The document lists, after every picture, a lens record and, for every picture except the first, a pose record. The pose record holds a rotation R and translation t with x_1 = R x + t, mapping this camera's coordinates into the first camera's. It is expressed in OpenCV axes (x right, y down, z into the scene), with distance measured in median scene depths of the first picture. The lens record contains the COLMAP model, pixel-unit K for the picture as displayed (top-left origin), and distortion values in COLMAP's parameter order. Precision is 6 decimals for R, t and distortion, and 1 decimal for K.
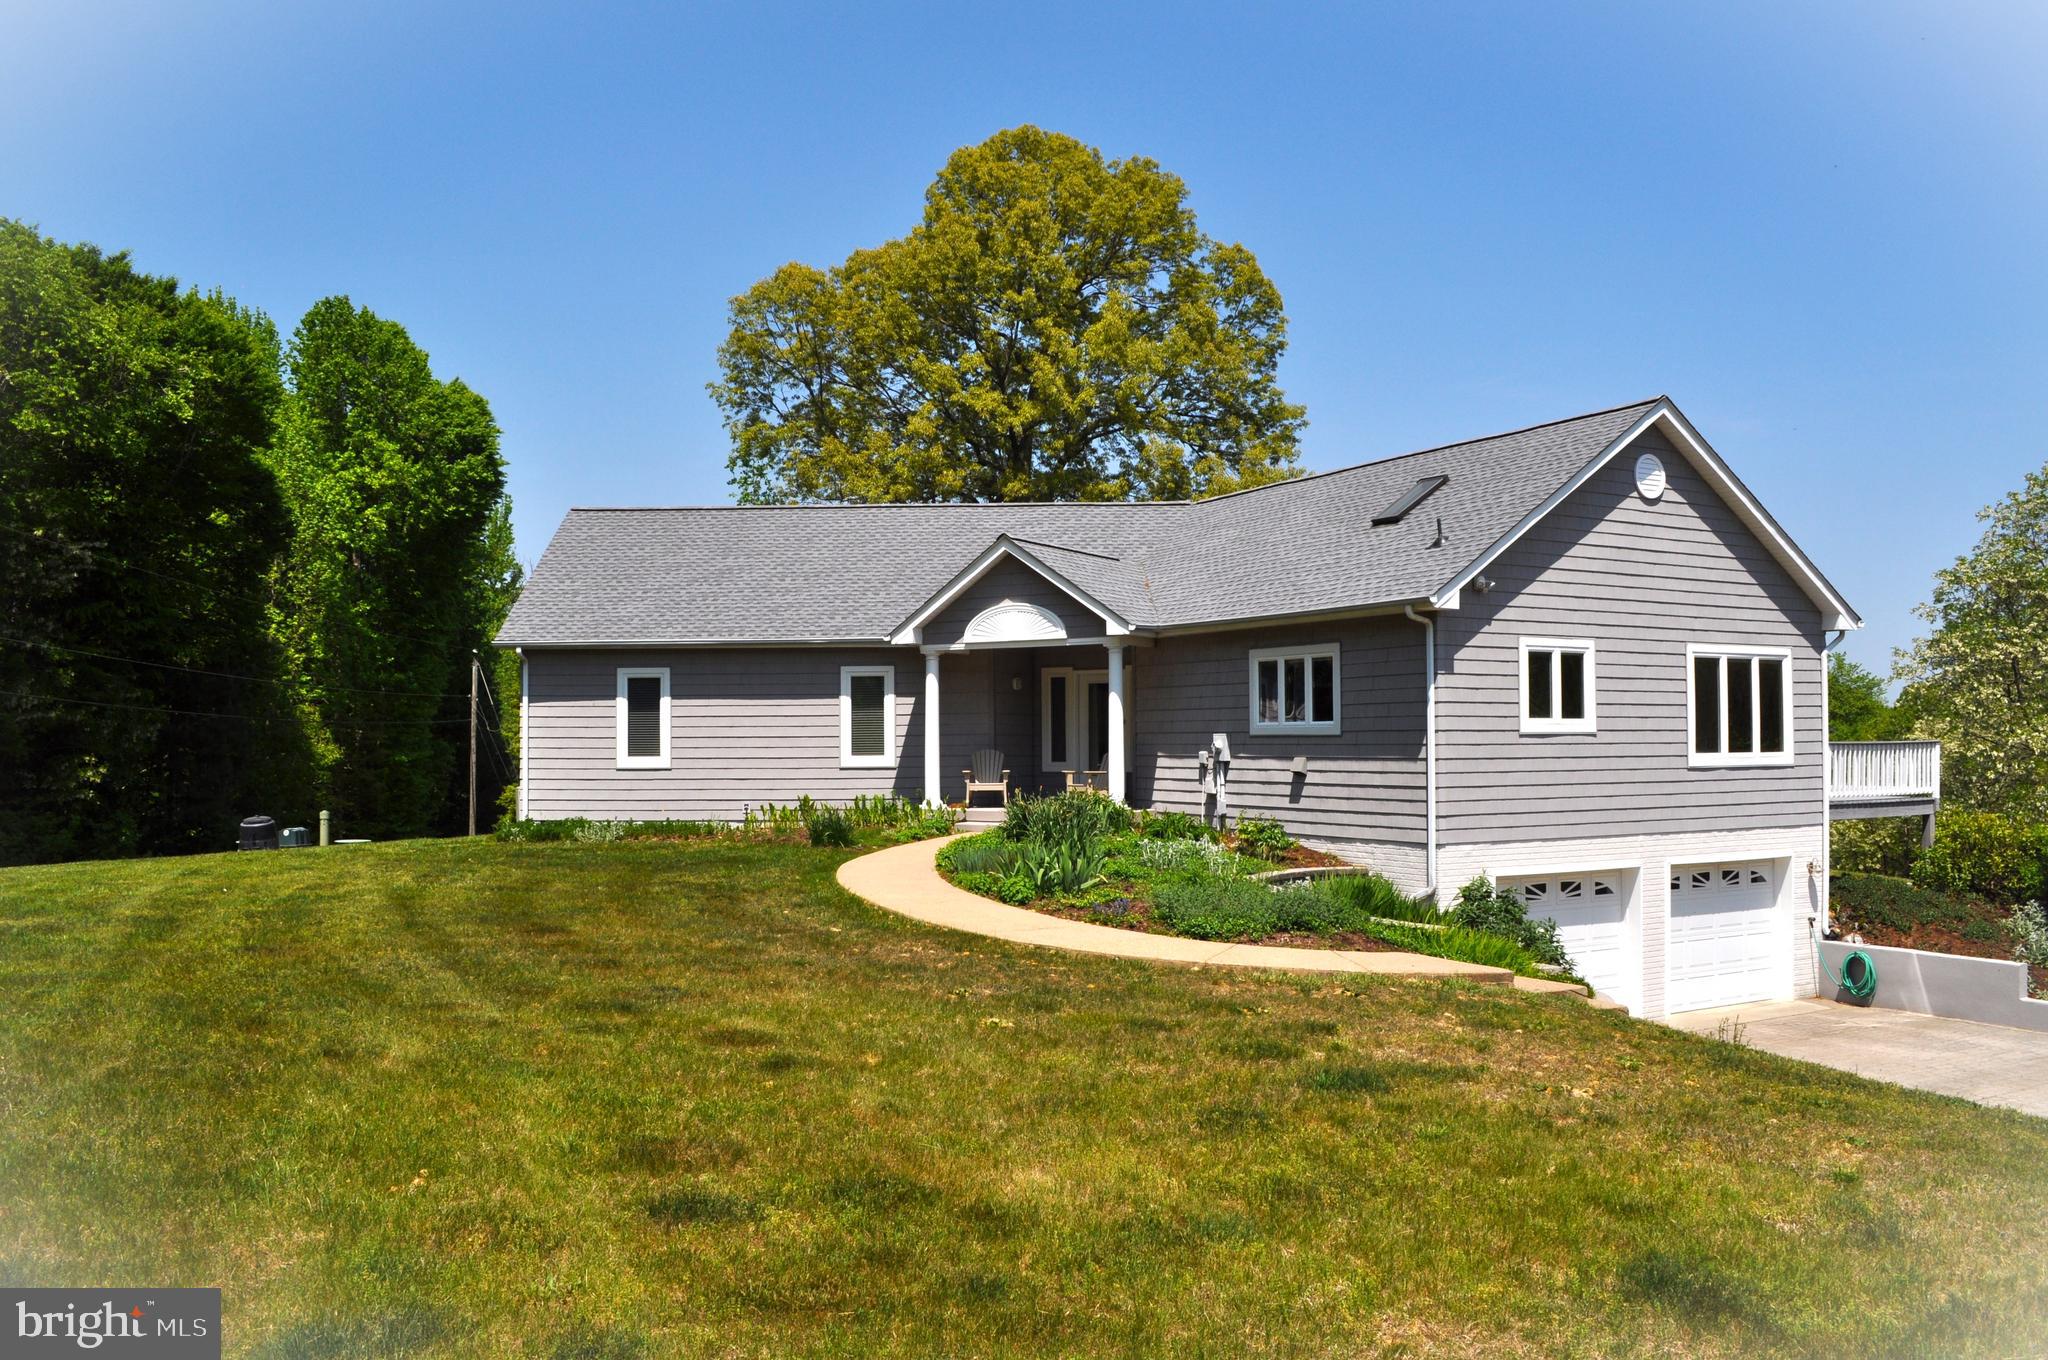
lens RADIAL K [[1626.9, 0, 1024.0], [0, 1626.9, 680.0], [0, 0, 1]] dist [-0.084782, 0.008793]
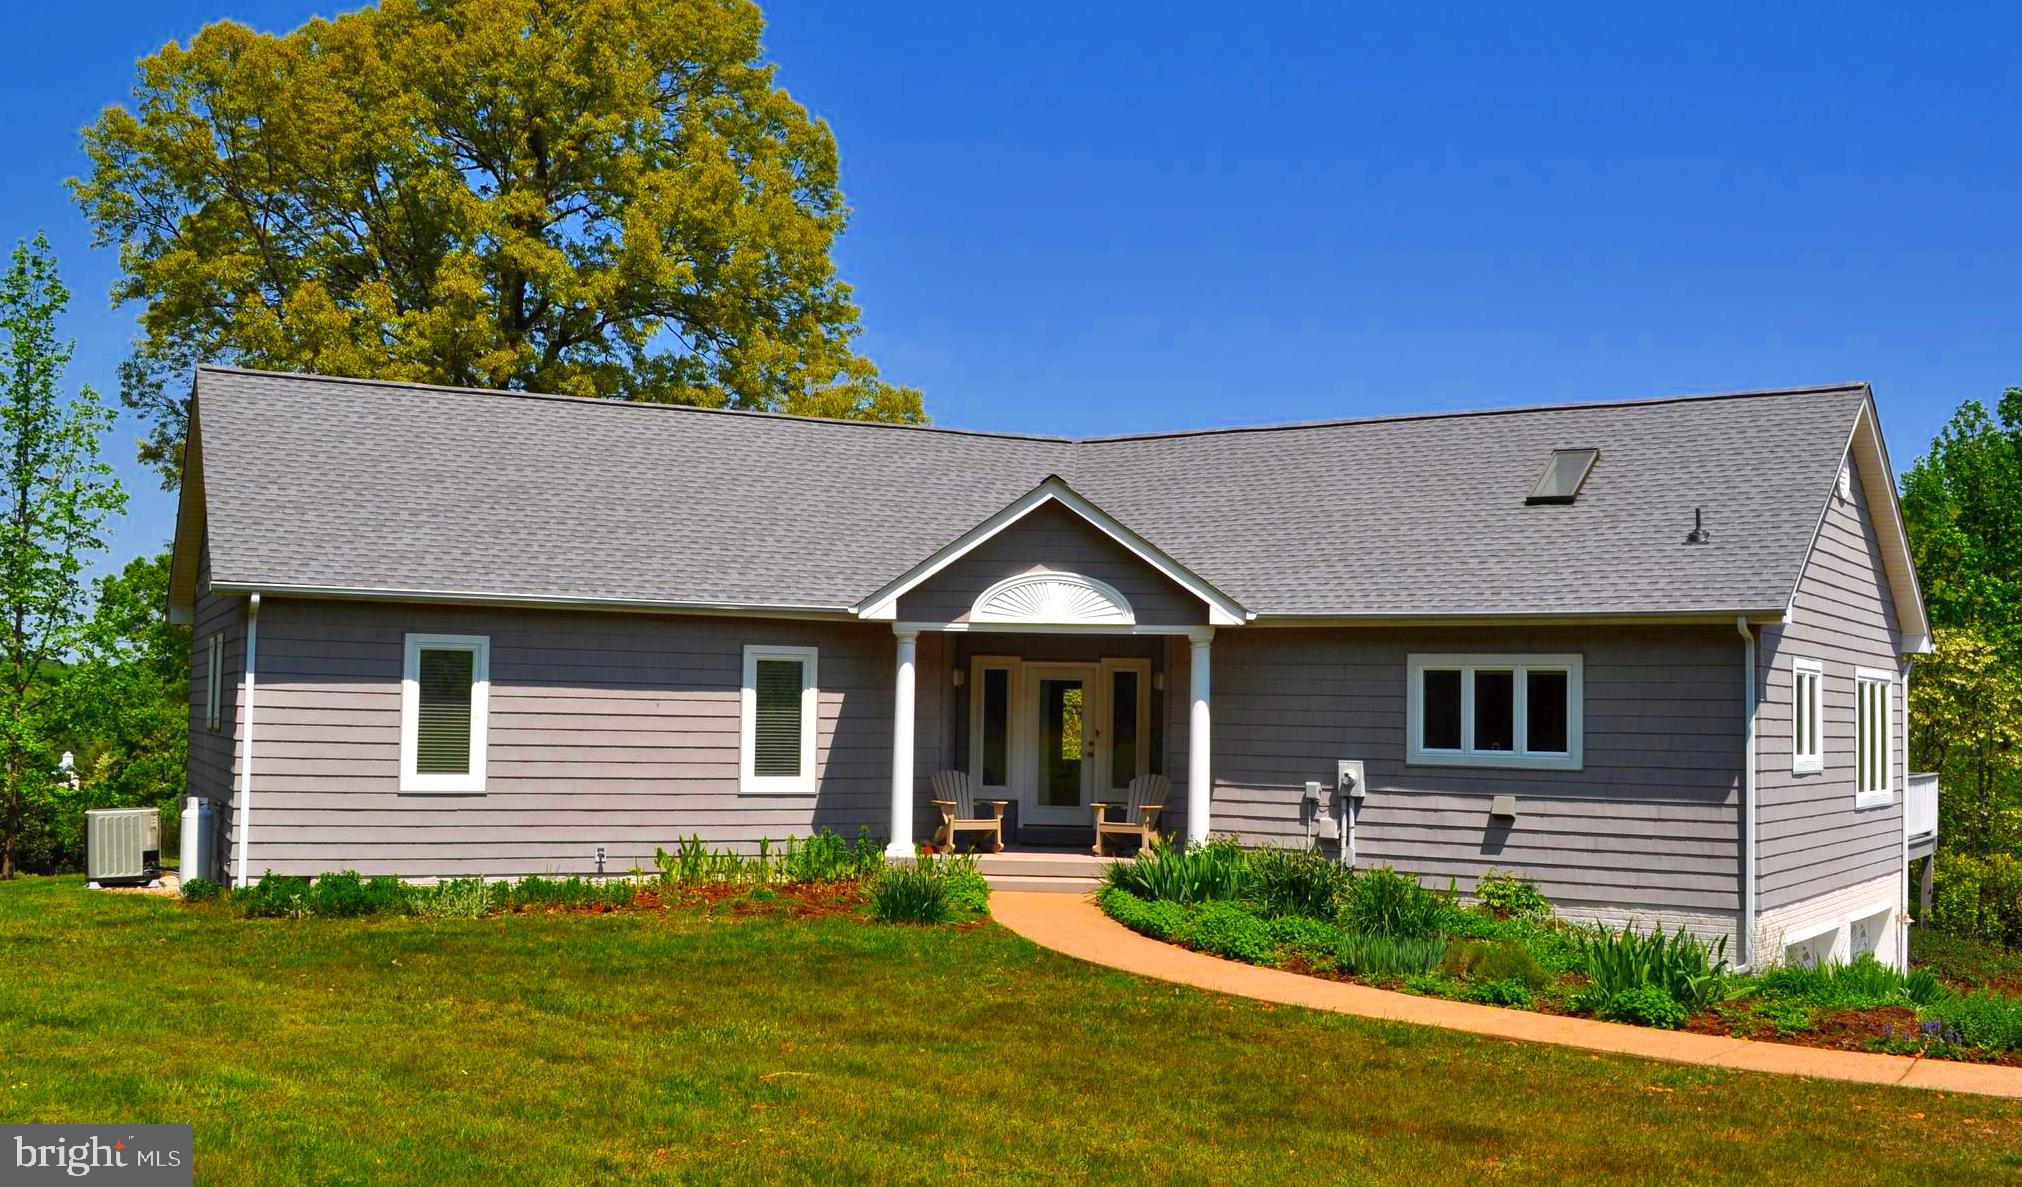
lens RADIAL K [[2008.8, 0, 1011.0], [0, 2008.8, 593.5], [0, 0, 1]] dist [-0.067125, -0.001479]
pose [[0.892490, 0.050181, 0.448268, -0.450638], [-0.041144, 0.998706, -0.029884, -0.010744], [-0.449187, 0.008228, 0.893400, 0.227500]]
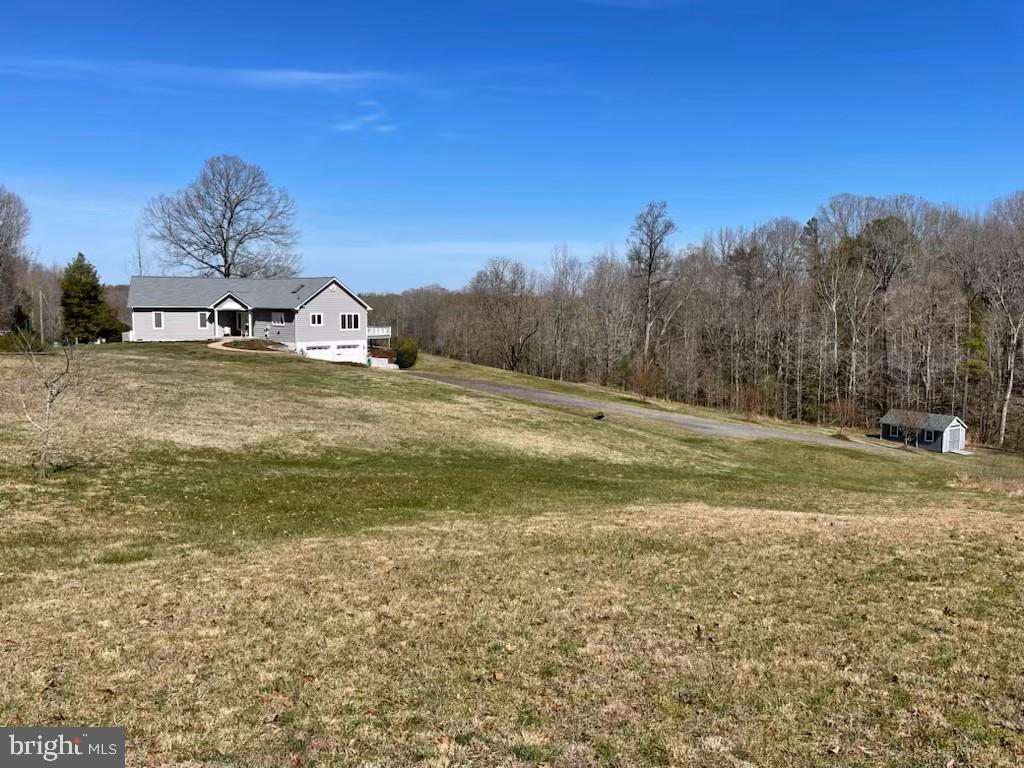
lens RADIAL K [[751.6, 0, 512.0], [0, 751.6, 384.0], [0, 0, 1]] dist [0.090252, -0.000713]
pose [[0.933708, -0.028999, 0.356859, -0.052289], [-0.024153, 0.989342, 0.143591, -0.187822], [-0.357220, -0.142691, 0.923056, -2.108348]]
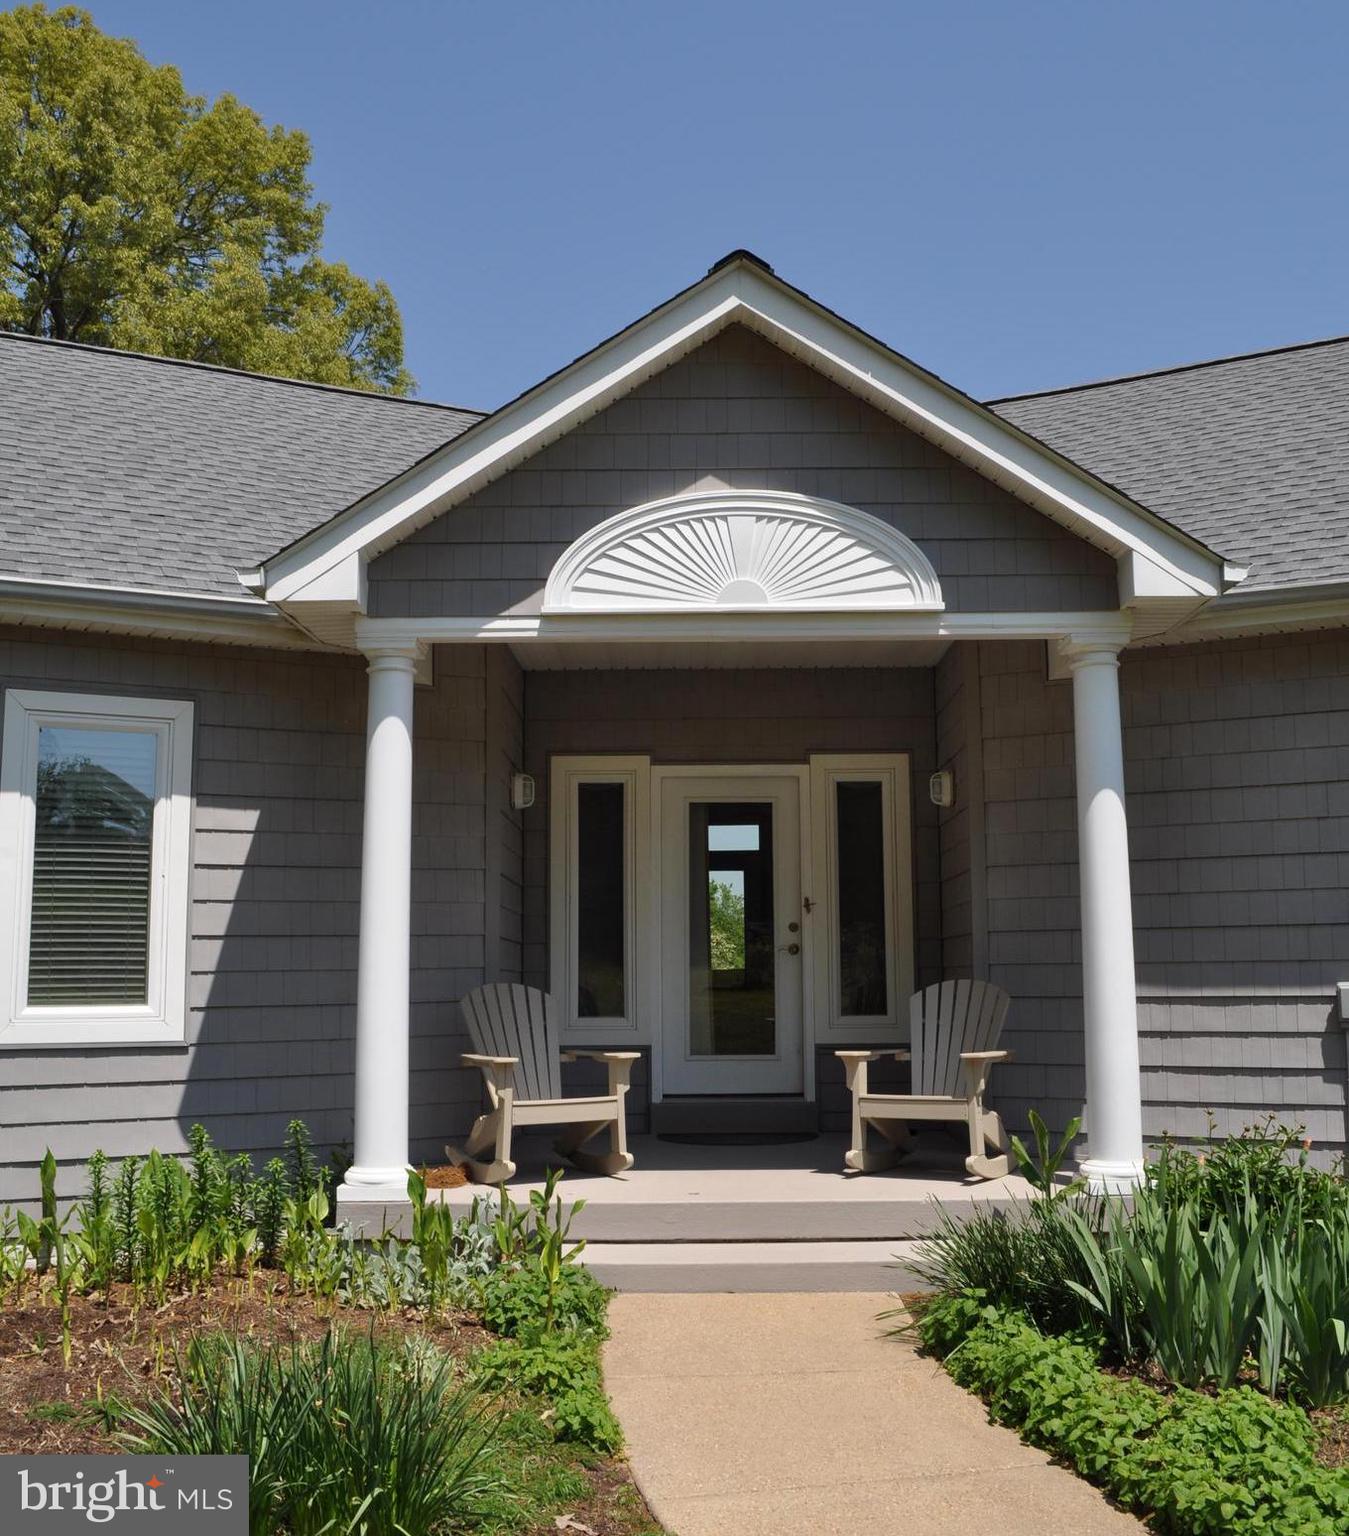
lens RADIAL K [[1605.9, 0, 701.6], [0, 1605.9, 736.2], [0, 0, 1]] dist [-0.072919, 0.001589]
pose [[0.860557, 0.072804, 0.504124, -0.169577], [-0.016863, 0.993262, -0.114659, 0.034229], [-0.509075, 0.090170, 0.855986, 0.806473]]
